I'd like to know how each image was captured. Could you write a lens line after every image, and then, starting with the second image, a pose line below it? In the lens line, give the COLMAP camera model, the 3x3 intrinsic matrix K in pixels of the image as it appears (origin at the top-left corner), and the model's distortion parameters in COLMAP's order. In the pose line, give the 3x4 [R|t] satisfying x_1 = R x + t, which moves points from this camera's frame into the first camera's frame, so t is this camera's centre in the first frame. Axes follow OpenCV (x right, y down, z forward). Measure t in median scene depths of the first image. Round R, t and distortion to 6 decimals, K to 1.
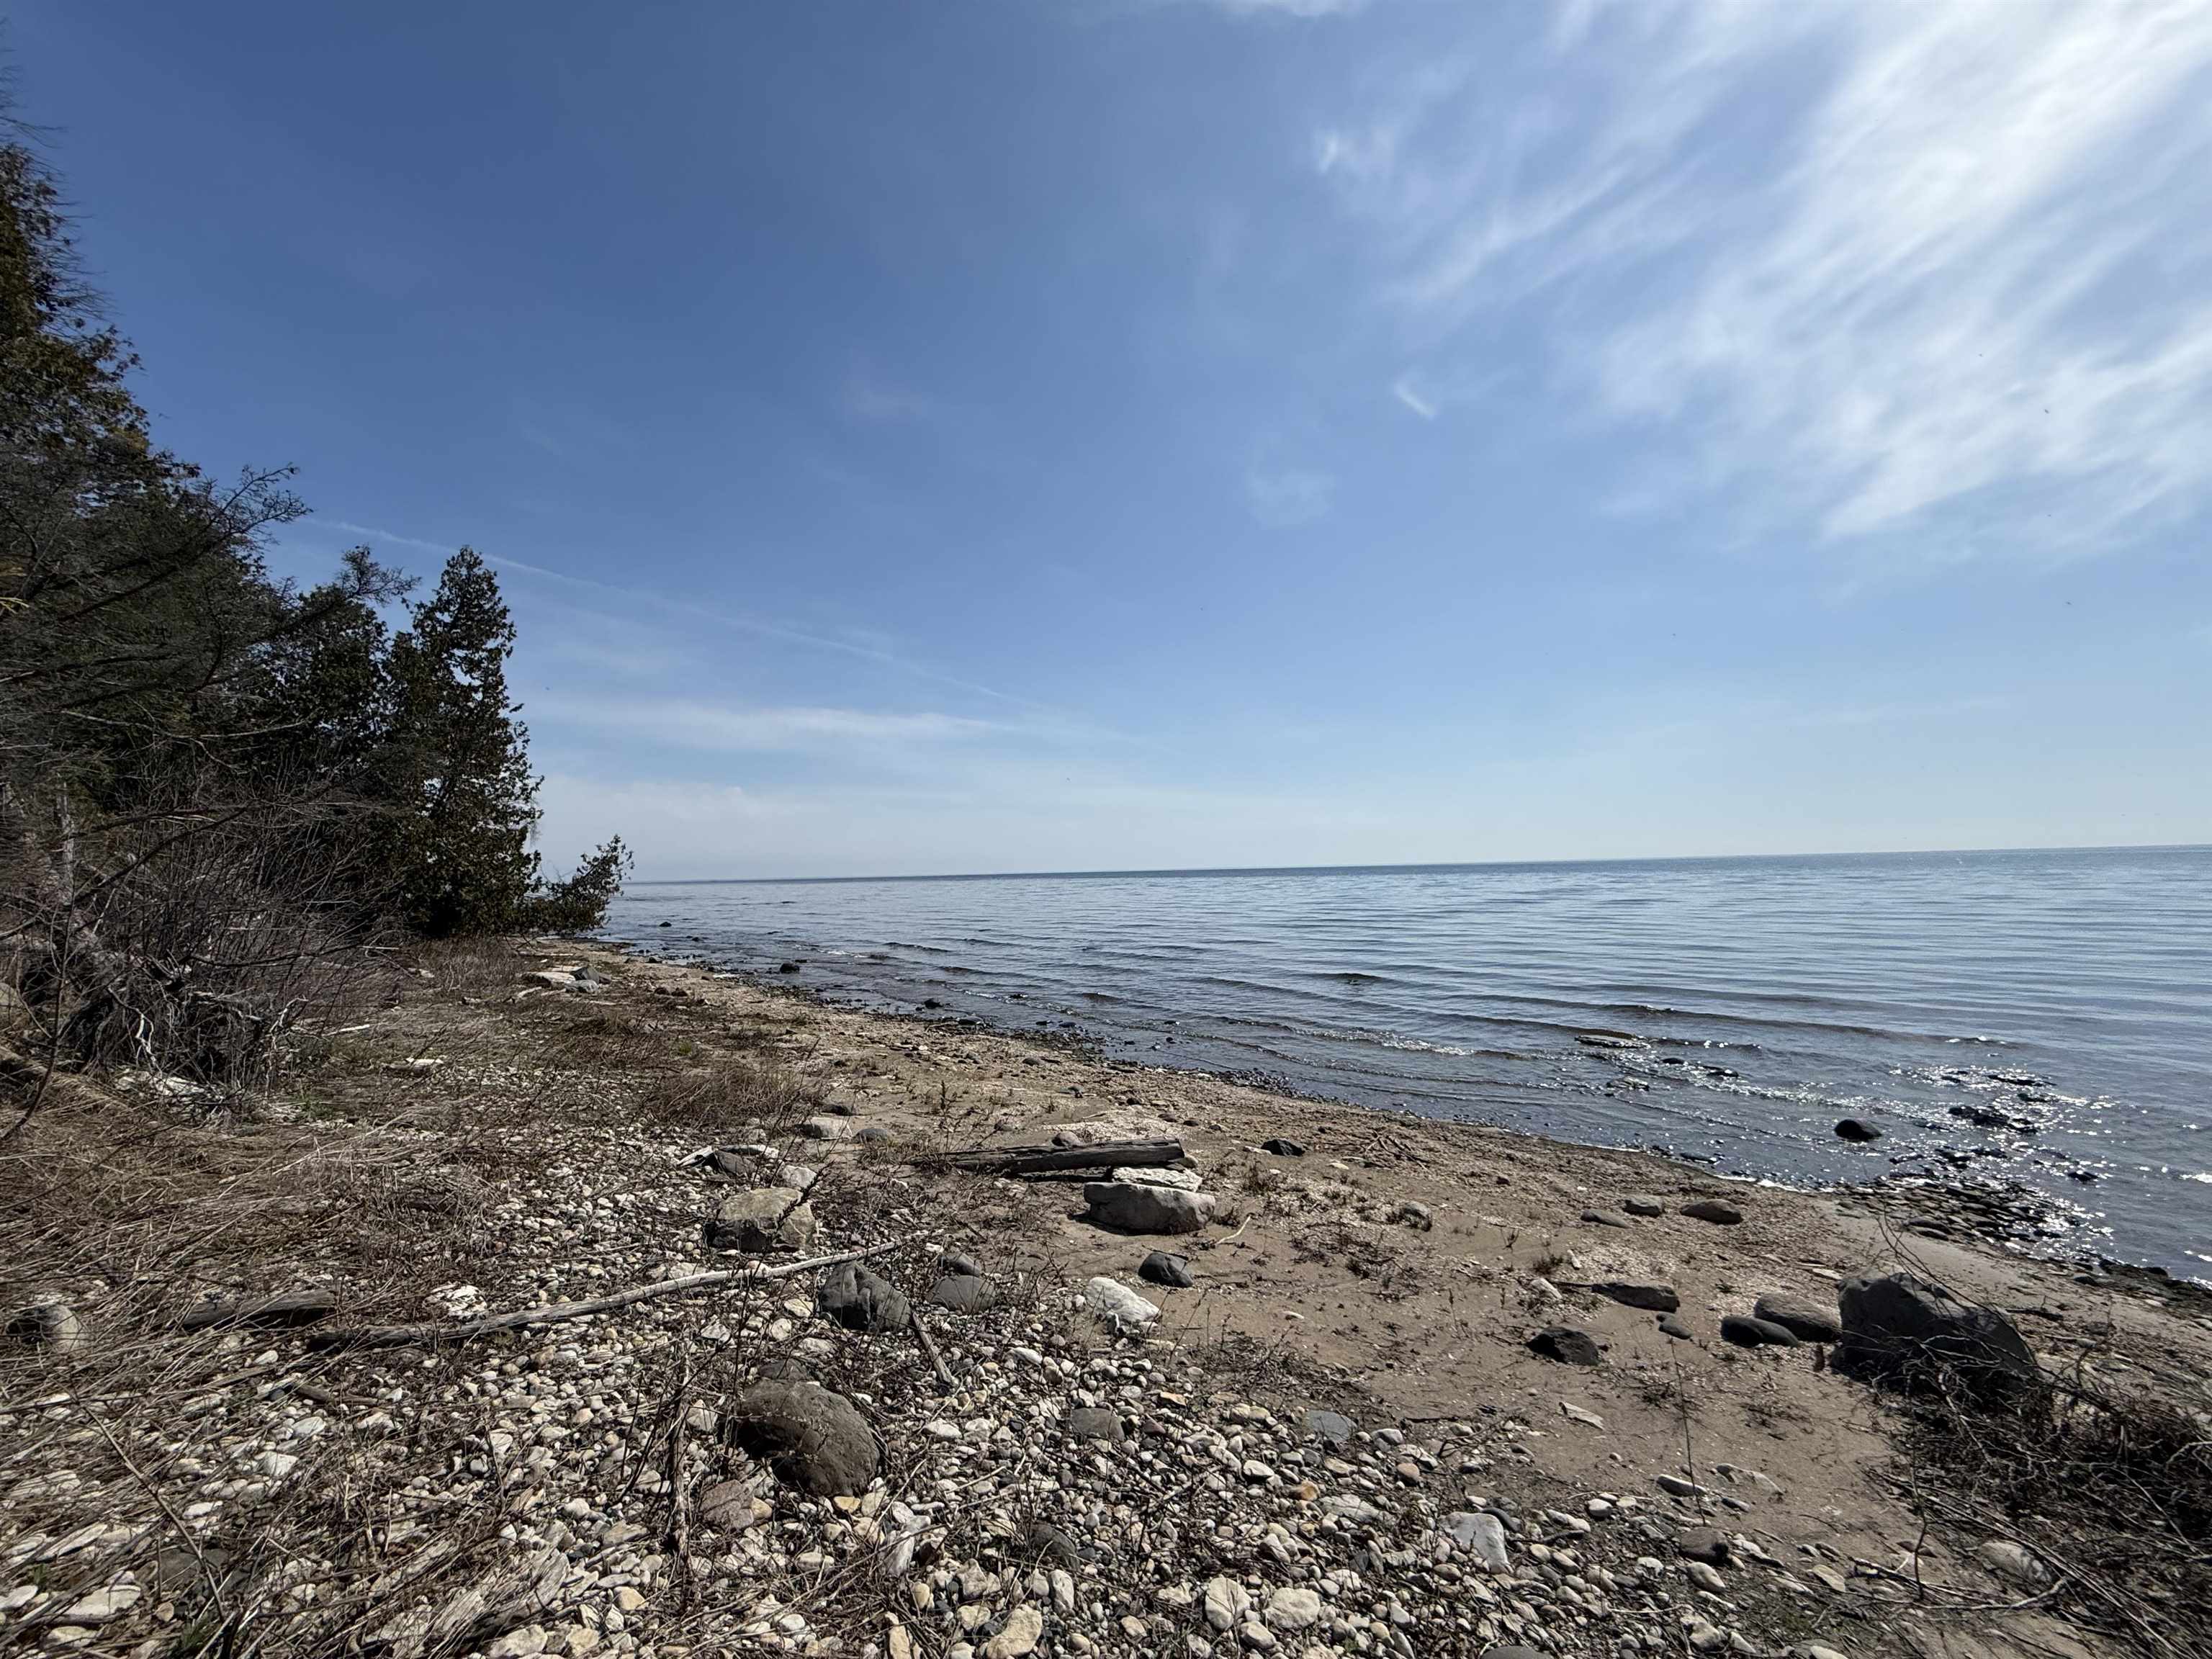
lens RADIAL K [[836.9, 0, 1099.8], [0, 836.9, 803.6], [0, 0, 1]] dist [-0.013891, 0.001498]
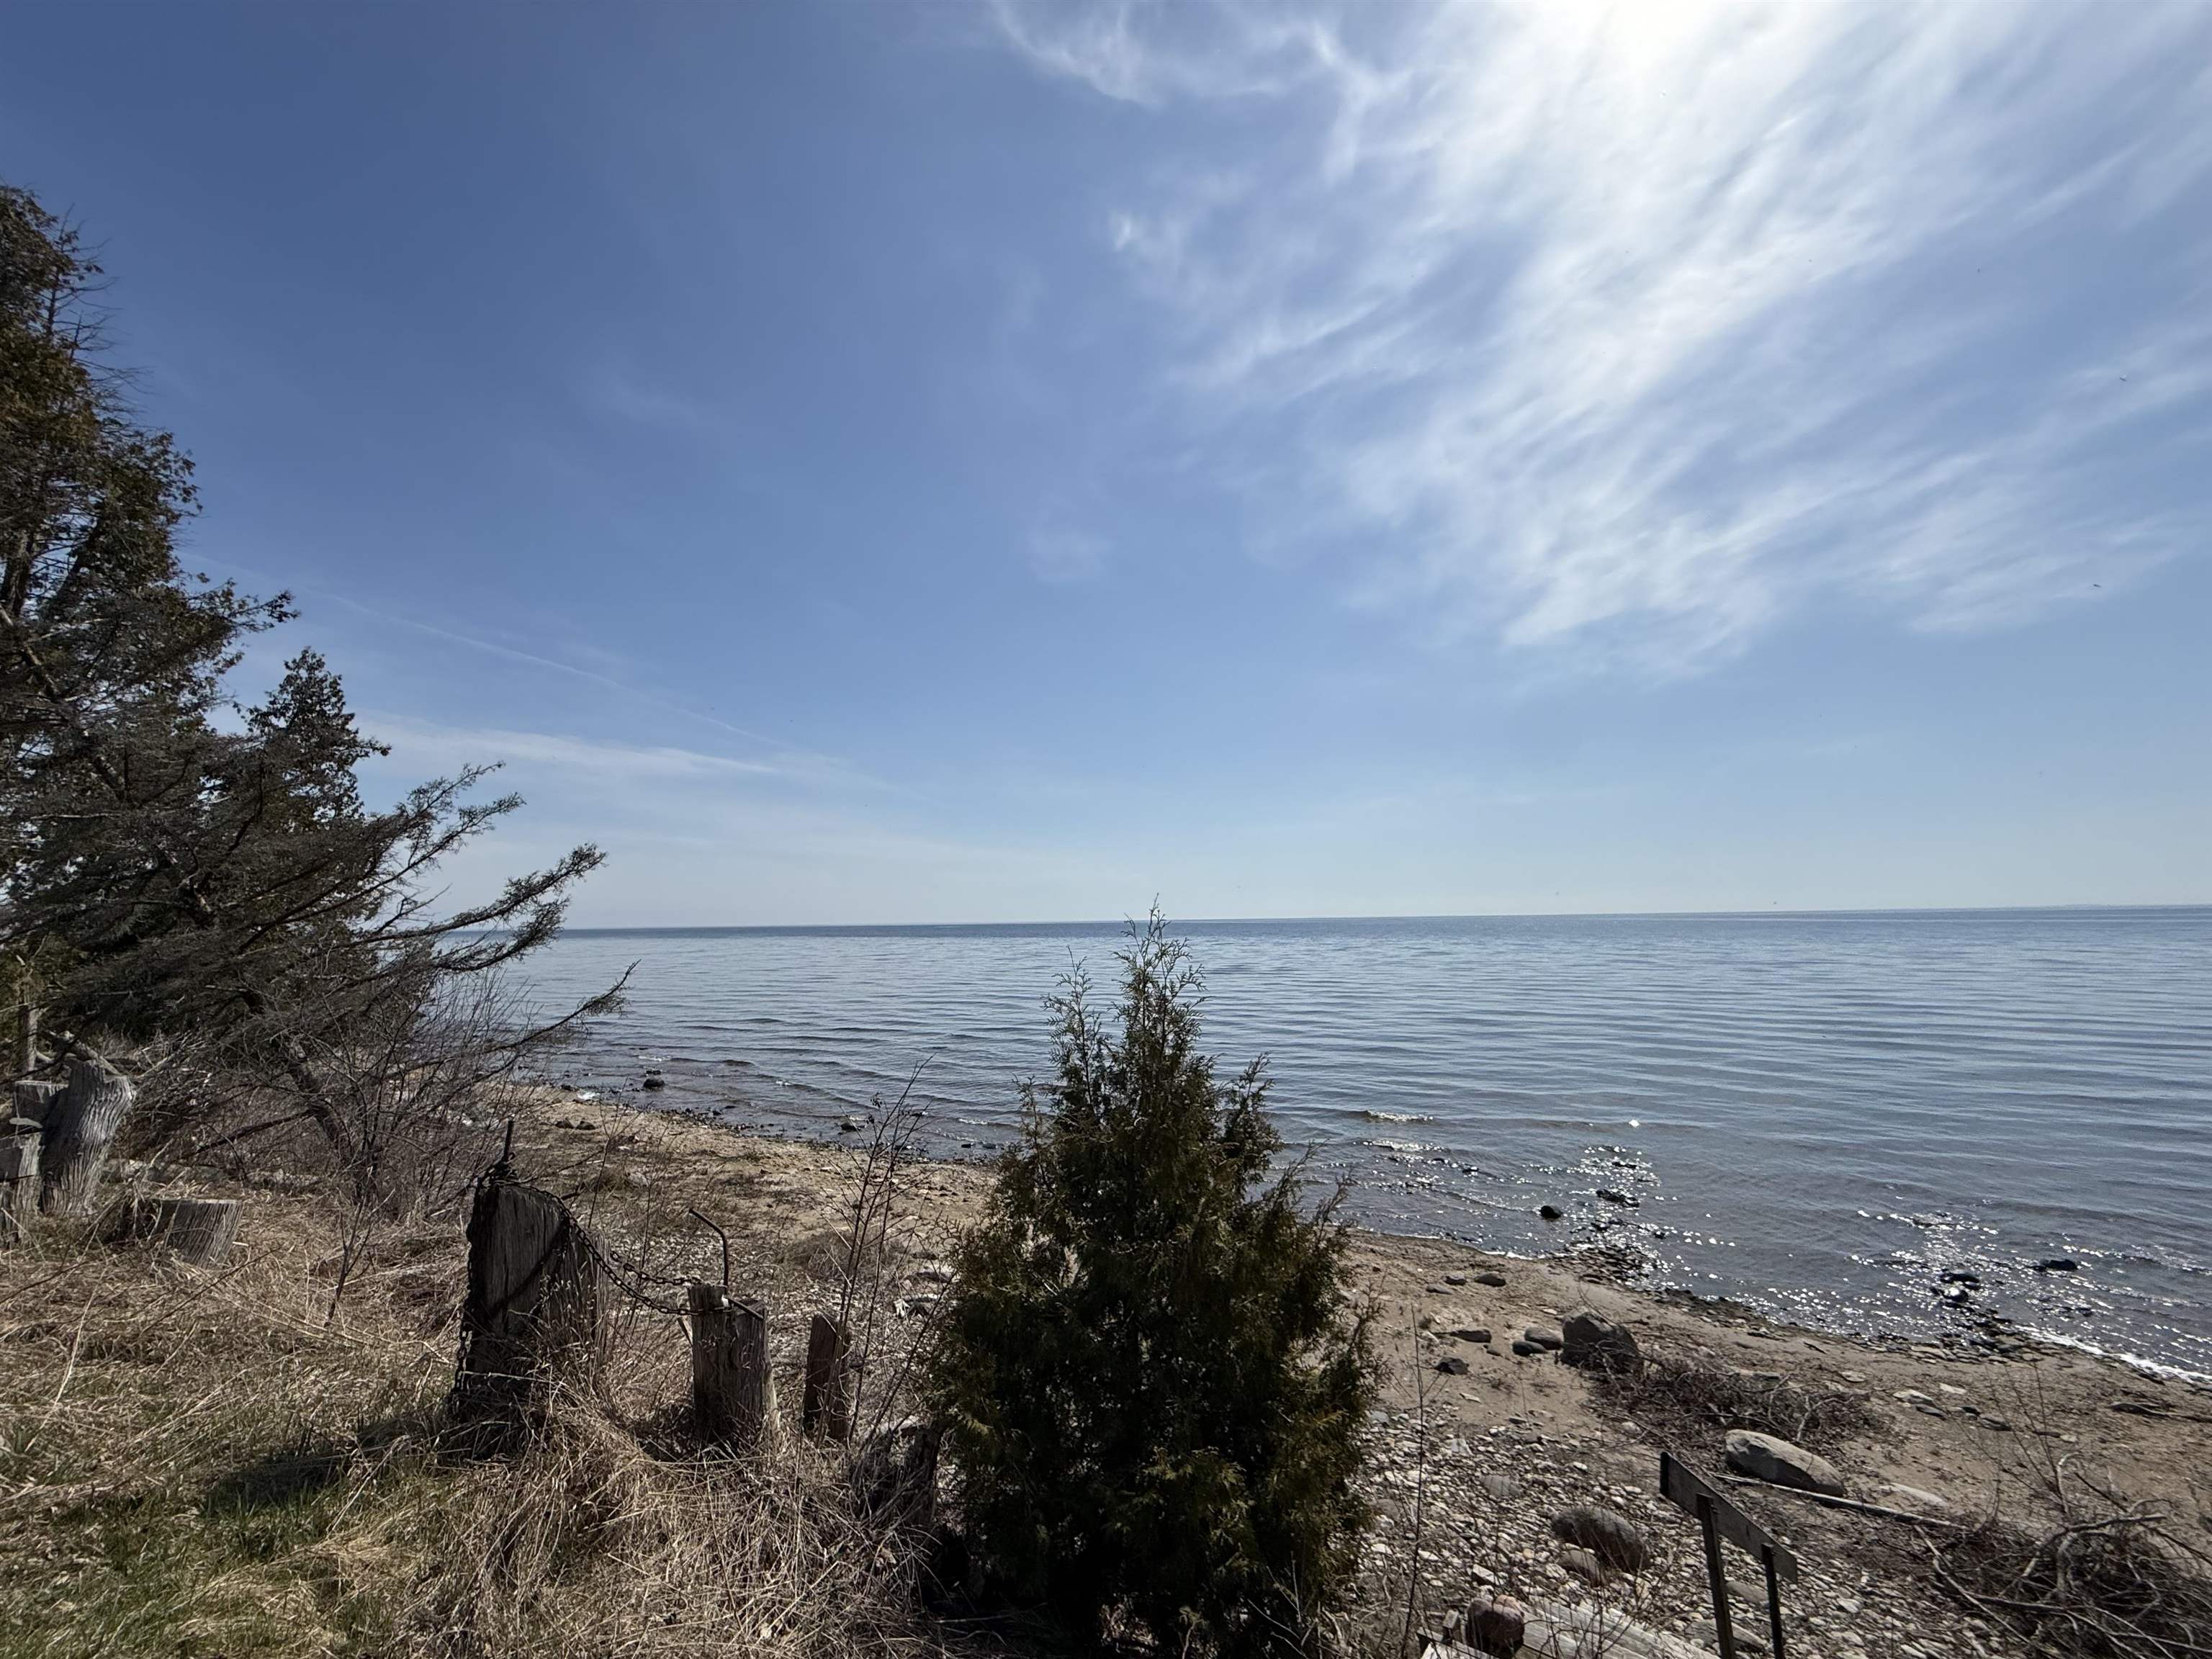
lens RADIAL K [[881.1, 0, 1105.7], [0, 881.1, 820.3], [0, 0, 1]] dist [0.002303, 0.000130]
pose [[0.954169, 0.048189, 0.295364, -0.597739], [-0.040977, 0.998693, -0.030563, -0.363271], [-0.296451, 0.017059, 0.954896, -0.520896]]
